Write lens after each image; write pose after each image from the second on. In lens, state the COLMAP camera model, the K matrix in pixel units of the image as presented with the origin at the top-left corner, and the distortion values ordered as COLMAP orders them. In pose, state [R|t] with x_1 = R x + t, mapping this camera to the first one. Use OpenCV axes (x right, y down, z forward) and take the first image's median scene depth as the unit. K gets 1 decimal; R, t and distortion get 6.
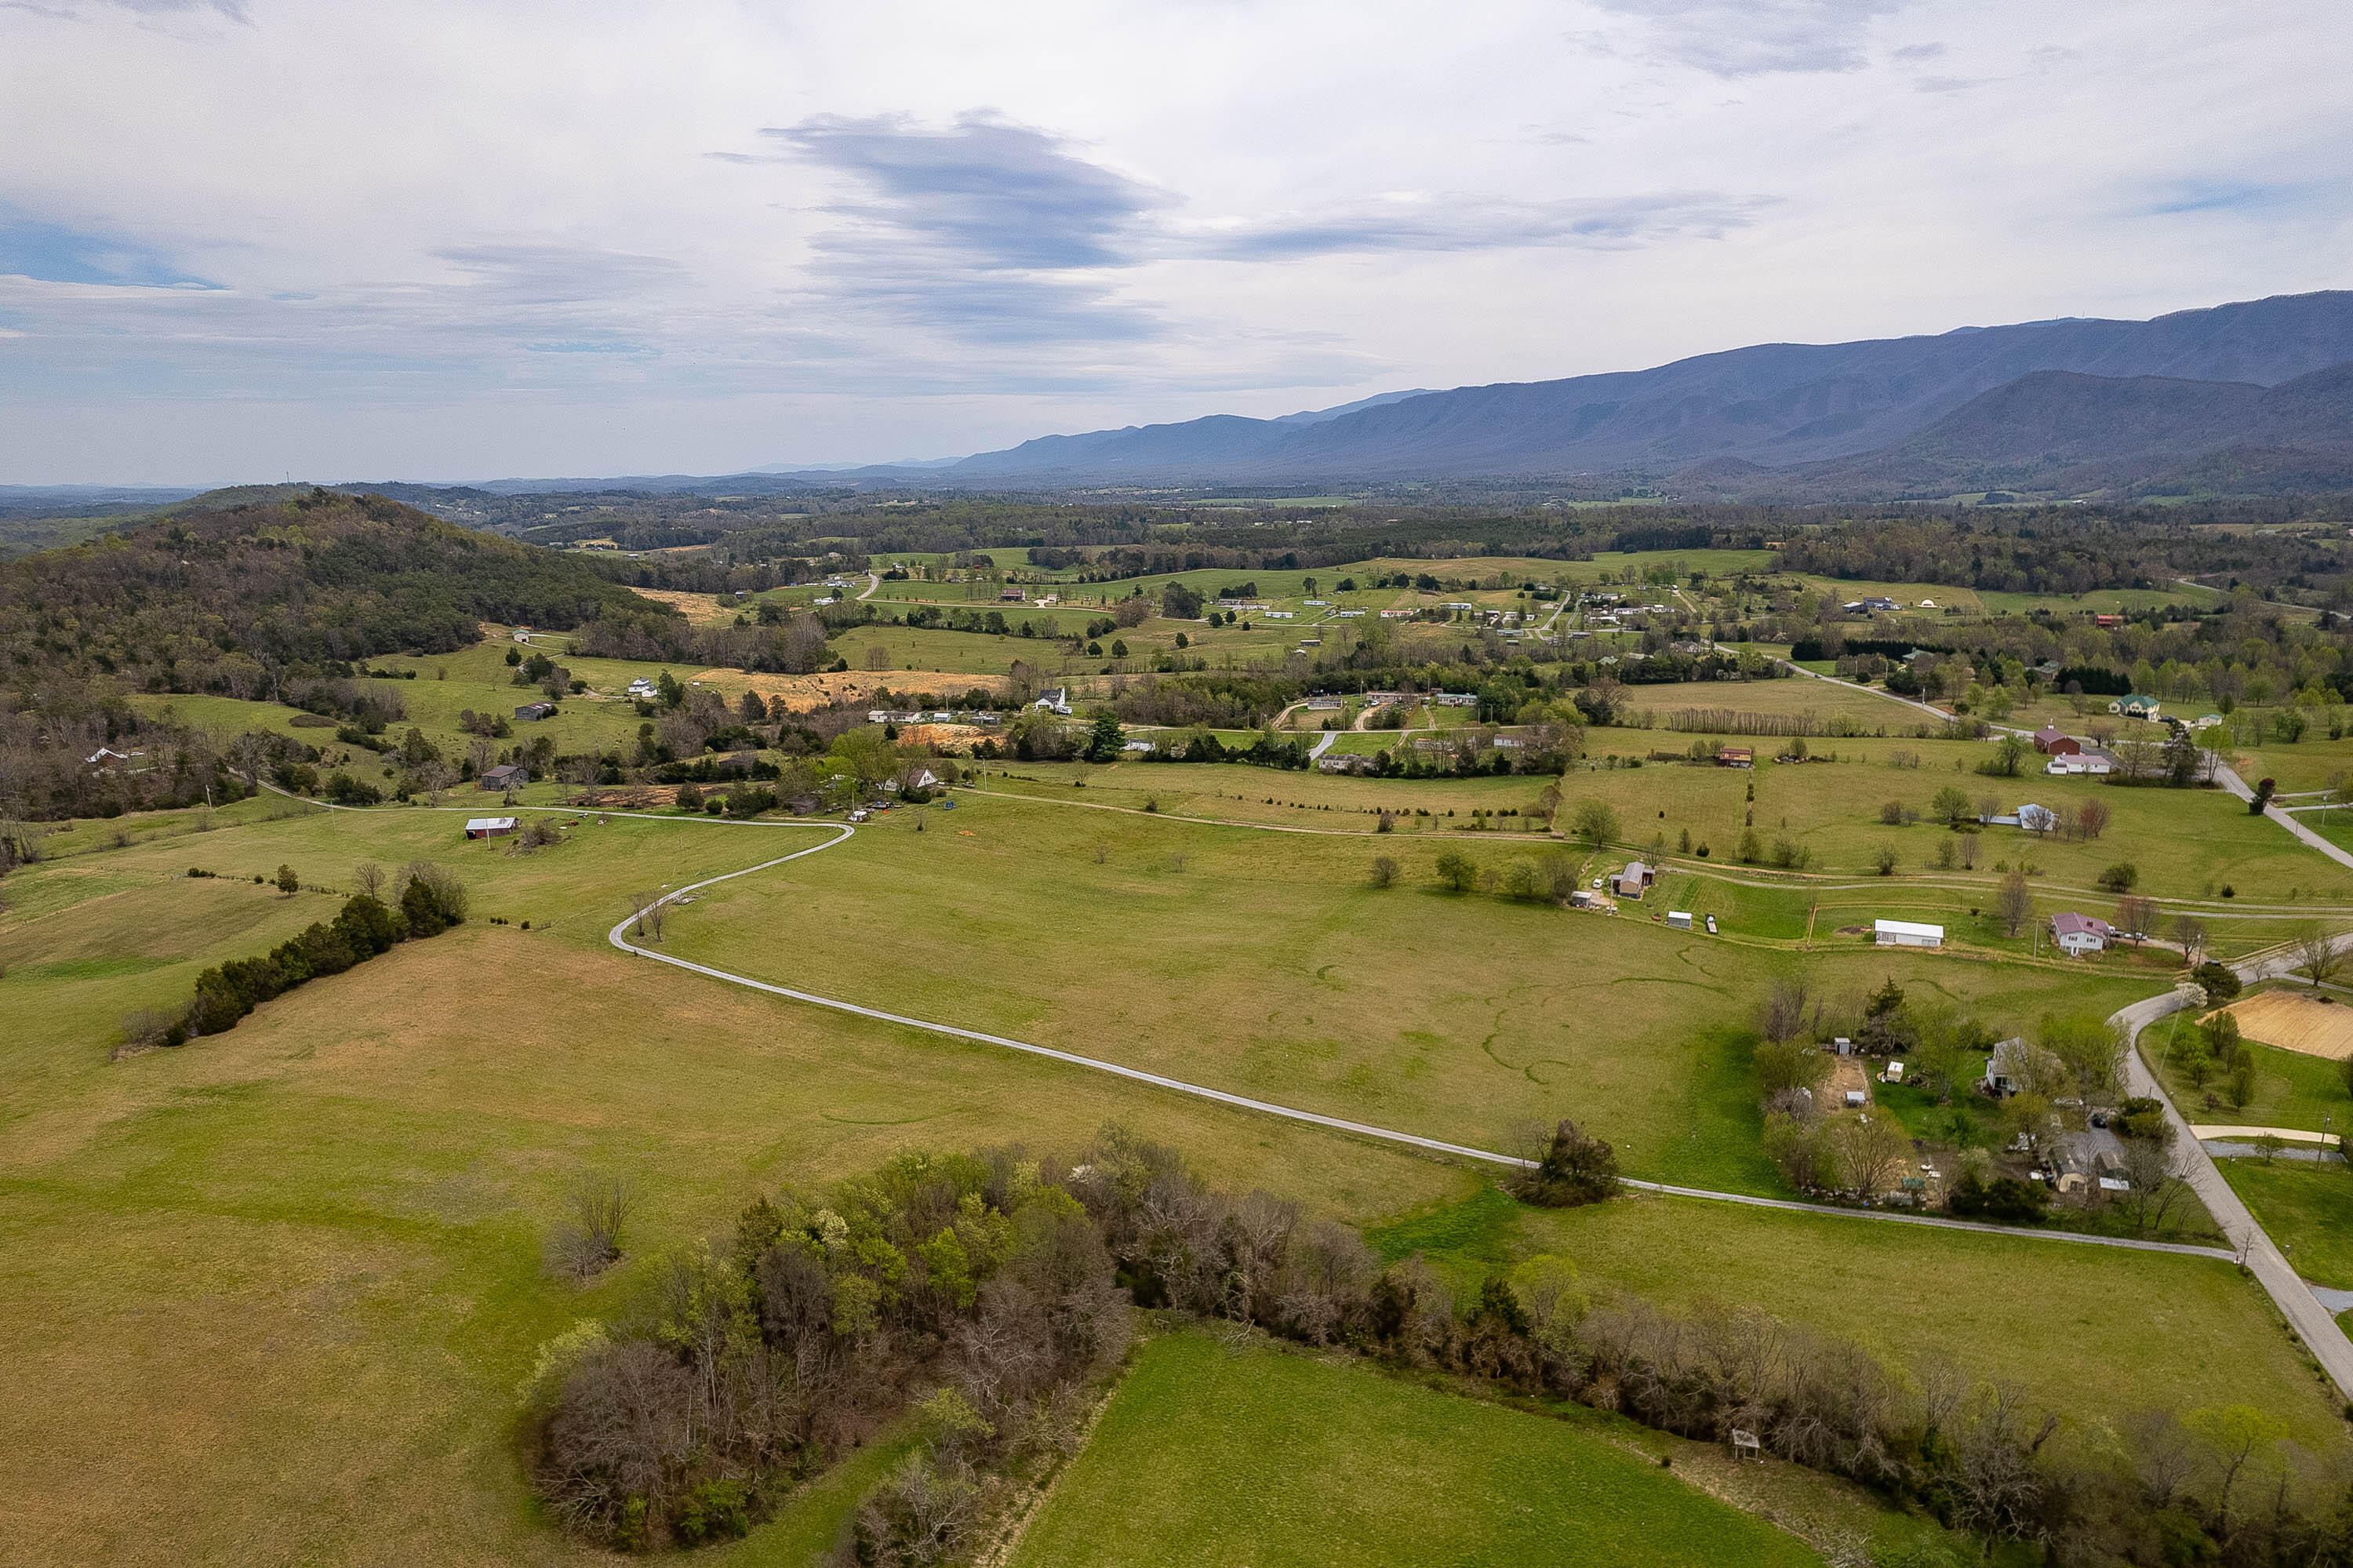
lens RADIAL K [[1511.0, 0, 1182.9], [0, 1511.0, 780.0], [0, 0, 1]] dist [-0.087612, 0.083648]
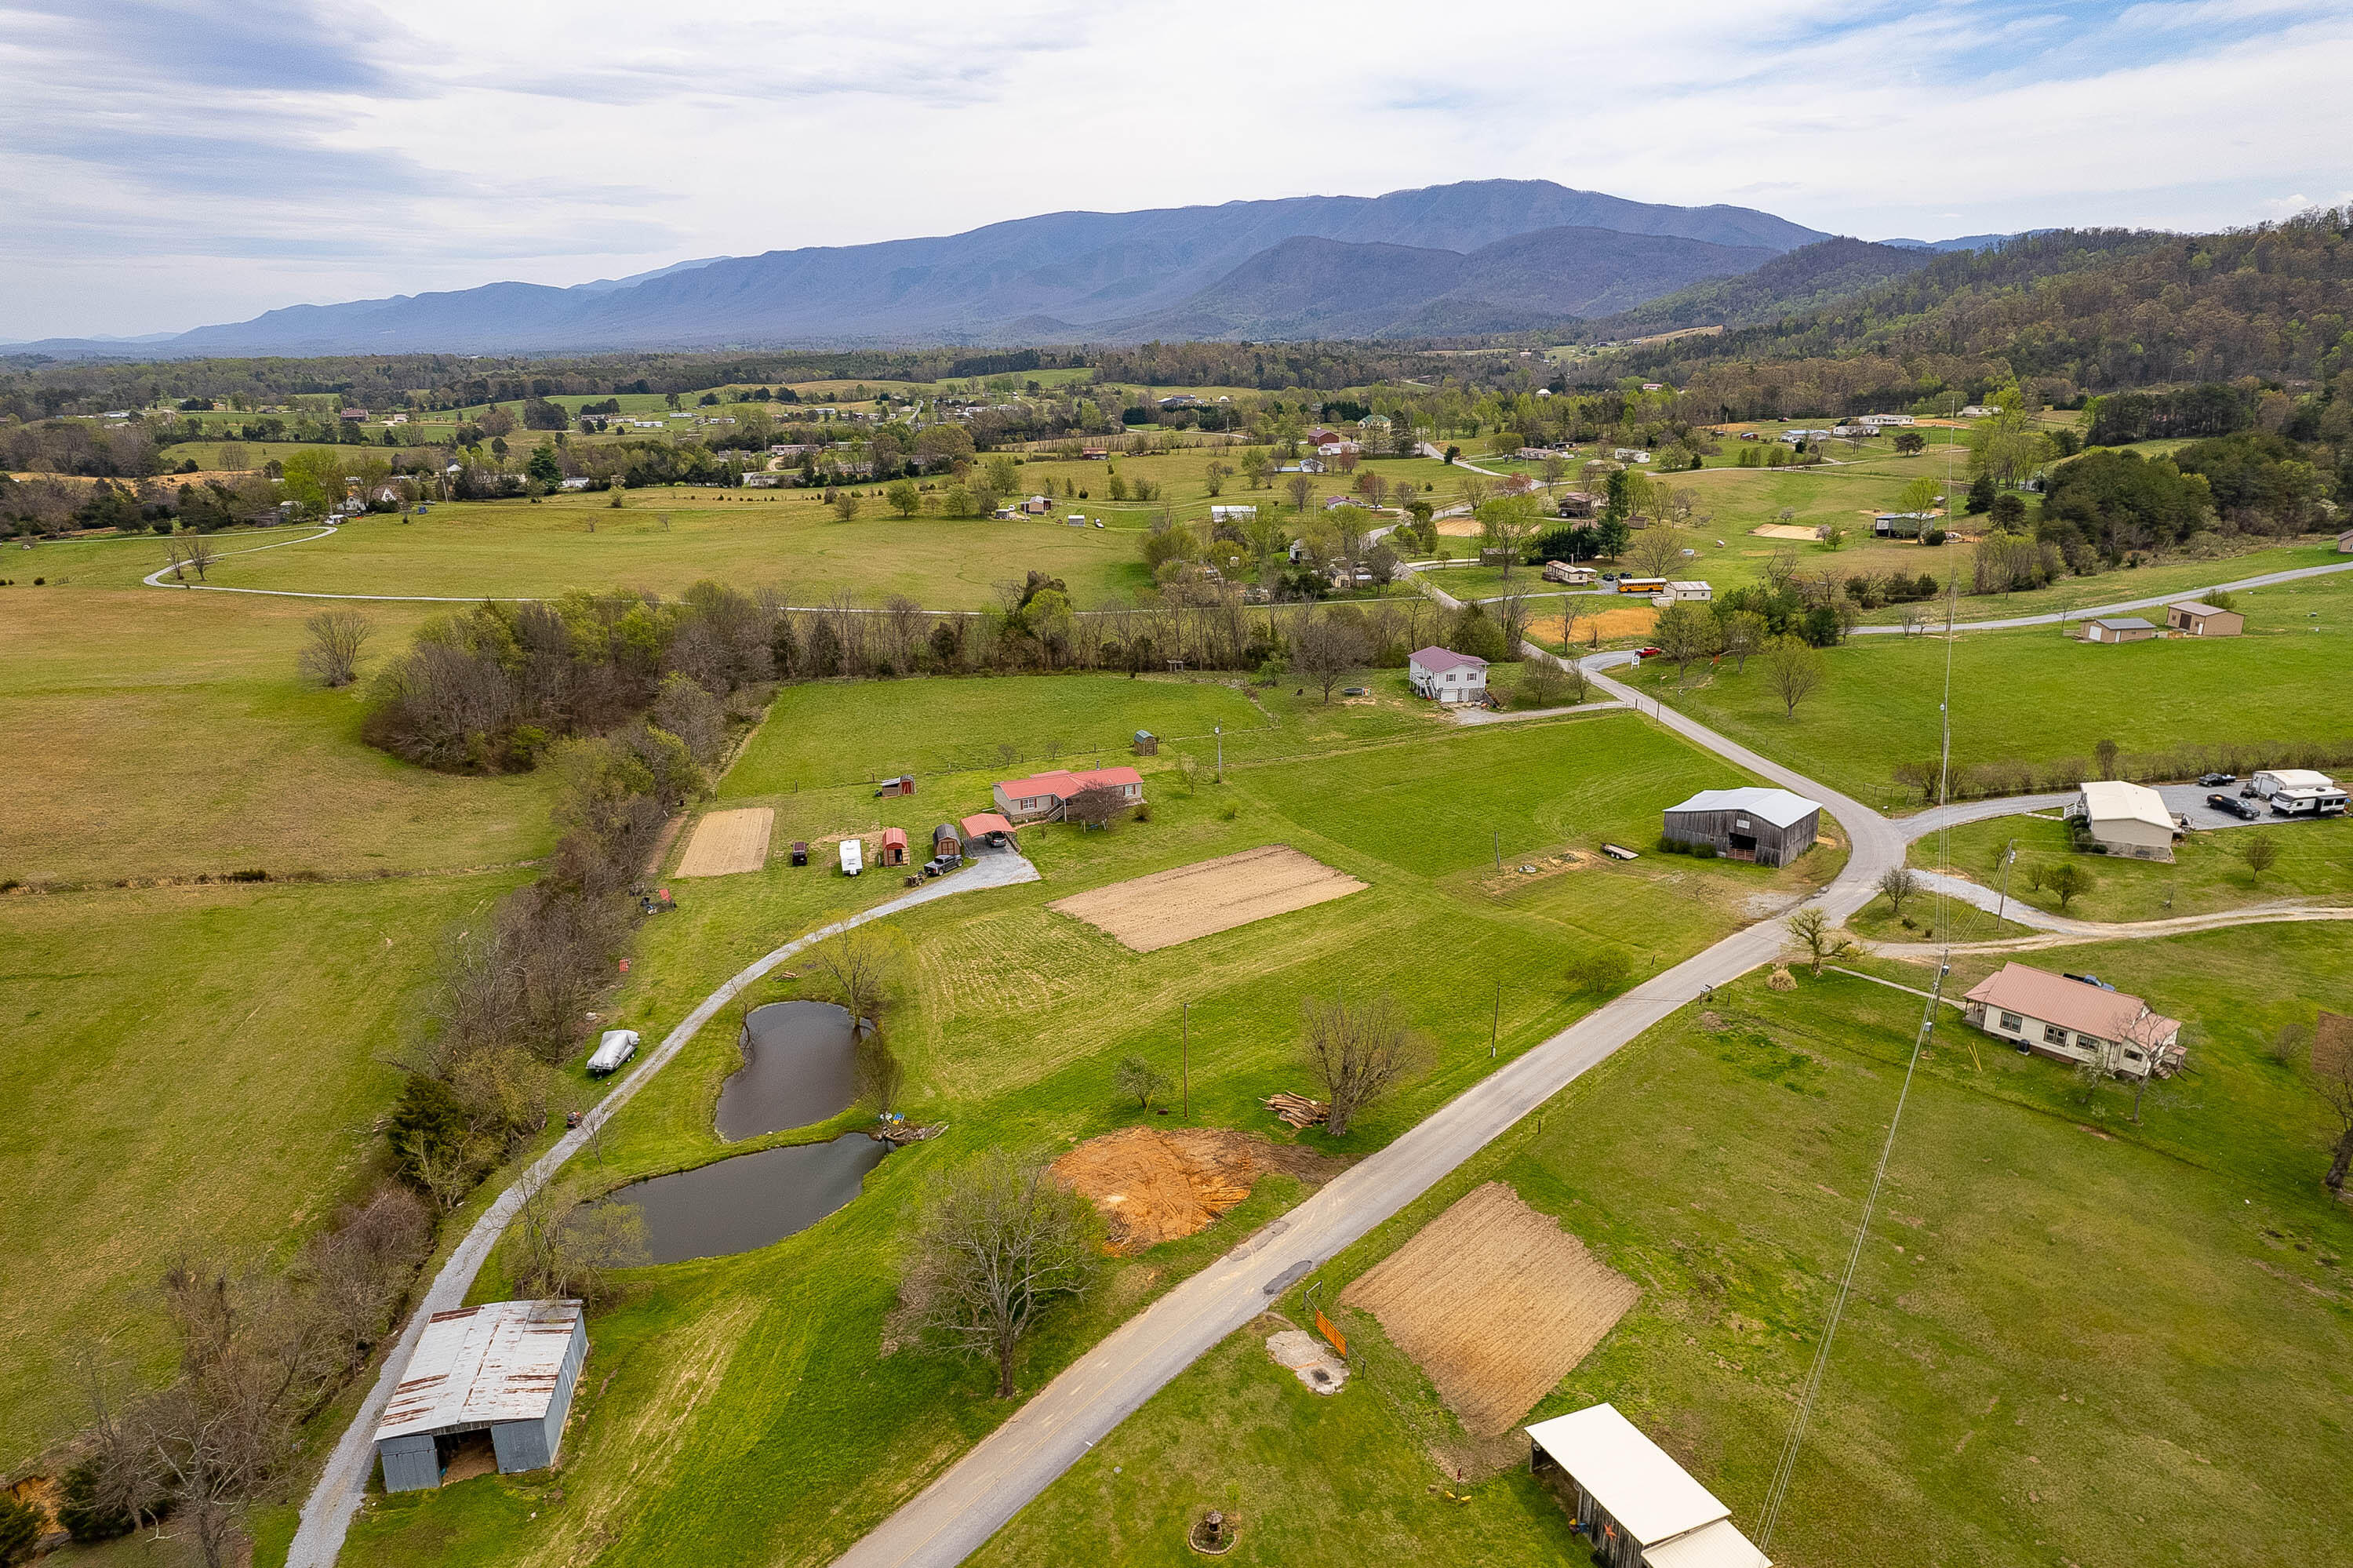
lens RADIAL K [[1503.7, 0, 1182.3], [0, 1503.7, 770.0], [0, 0, 1]] dist [-0.077942, 0.072706]
pose [[0.905973, -0.116302, 0.407046, -0.090508], [0.085631, 0.991992, 0.092841, 0.117710], [-0.414584, -0.049256, 0.908677, -0.156888]]
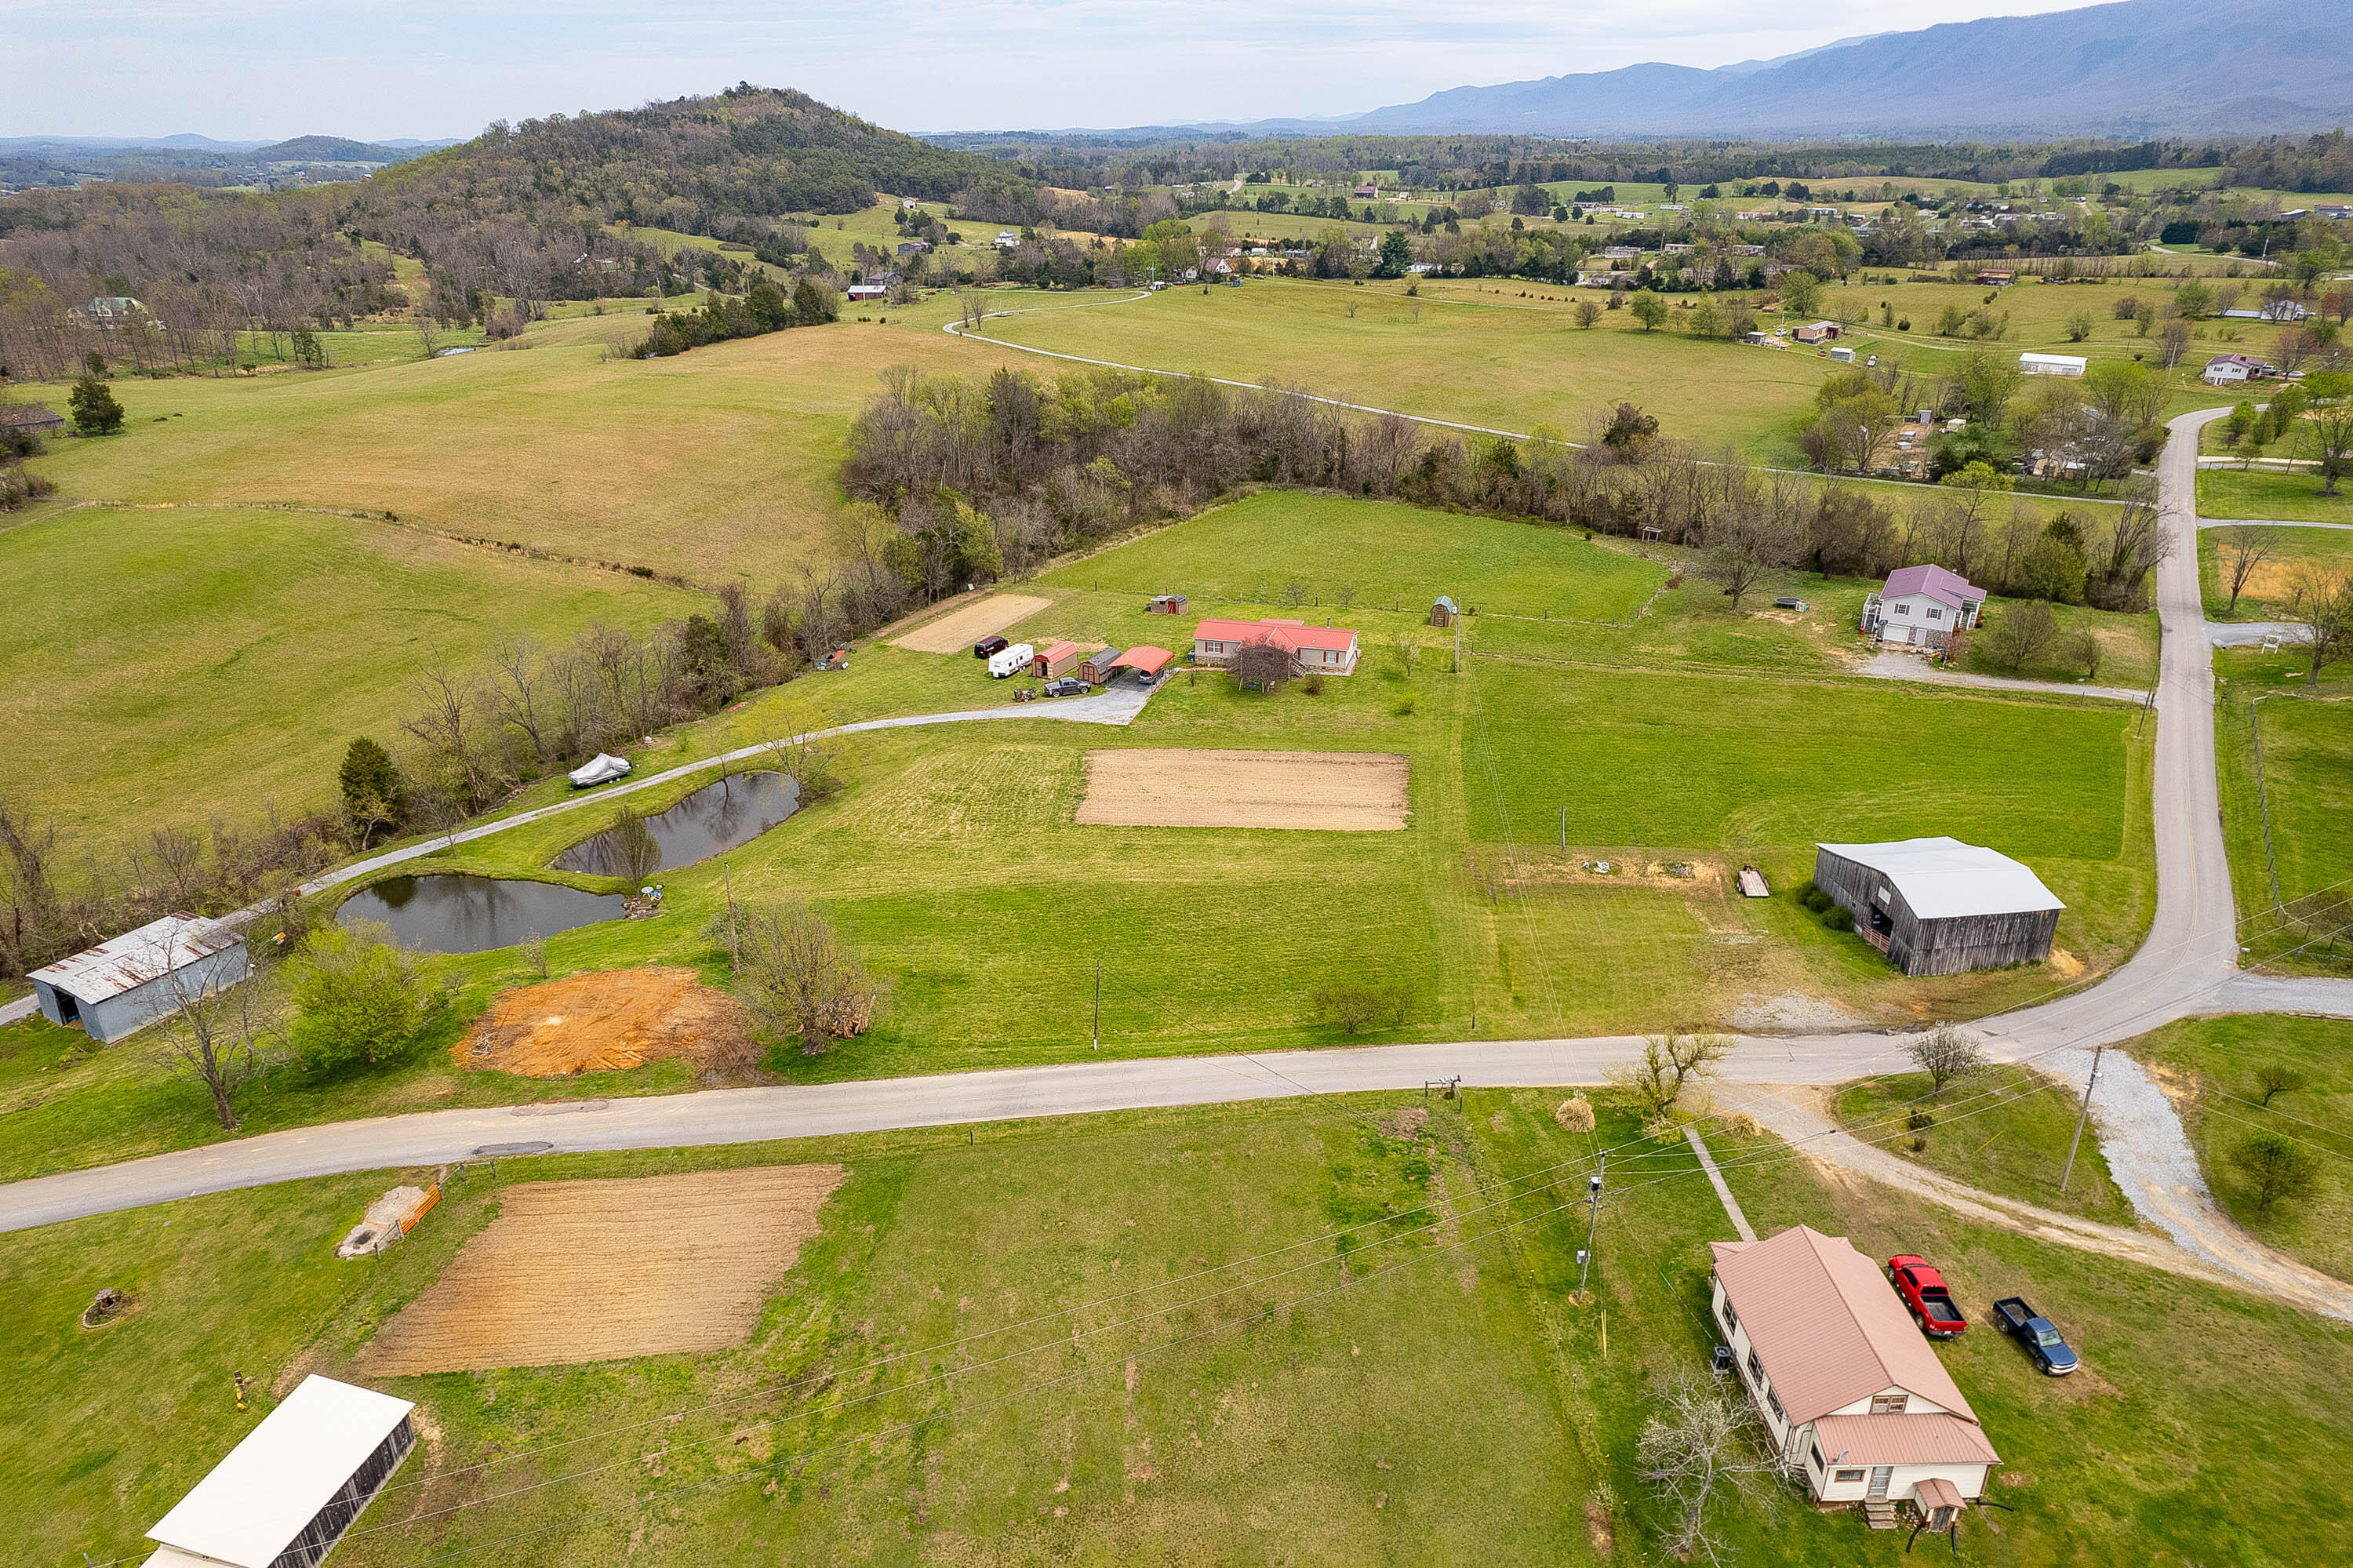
lens RADIAL K [[1511.2, 0, 1180.8], [0, 1511.2, 771.2], [0, 0, 1]] dist [-0.080887, 0.073460]
pose [[0.966813, 0.101697, -0.234372, 0.087801], [-0.052330, 0.976738, 0.207952, 0.114123], [0.250068, -0.188786, 0.949645, -0.138202]]
